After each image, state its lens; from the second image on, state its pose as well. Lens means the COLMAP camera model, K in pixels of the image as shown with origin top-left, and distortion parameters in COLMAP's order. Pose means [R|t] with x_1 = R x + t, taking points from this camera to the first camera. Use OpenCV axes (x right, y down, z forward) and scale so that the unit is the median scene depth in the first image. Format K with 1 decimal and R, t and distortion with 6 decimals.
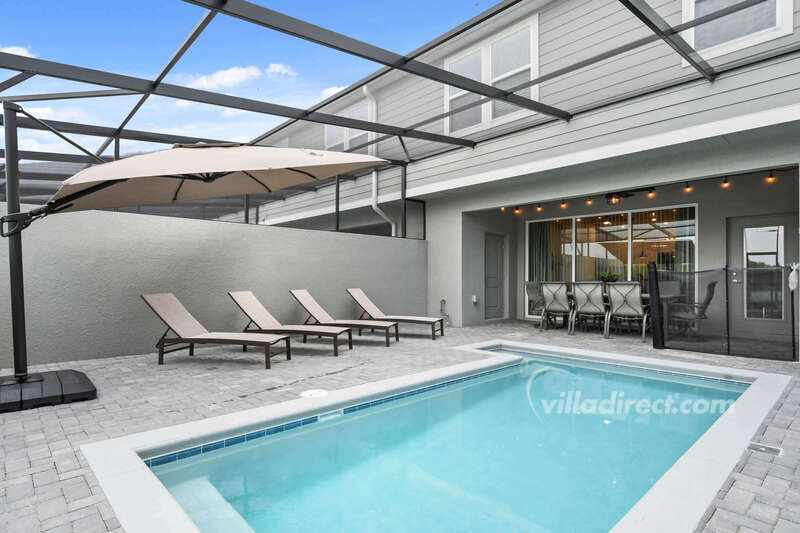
lens RADIAL K [[1089.5, 0, 400.0], [0, 1089.5, 268.8], [0, 0, 1]] dist [0.121739, 0.000000]
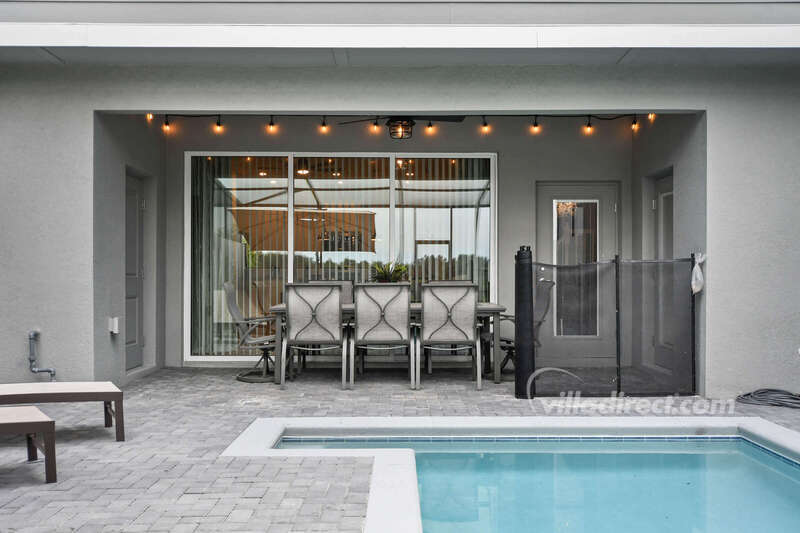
lens RADIAL K [[1089.5, 0, 400.2], [0, 1089.5, 265.1], [0, 0, 1]] dist [0.121739, 0.000000]
pose [[0.332304, 0.008259, 0.943136, -0.306546], [-0.008831, 0.999945, -0.005645, 0.006193], [-0.943131, -0.006453, 0.332359, 0.811852]]
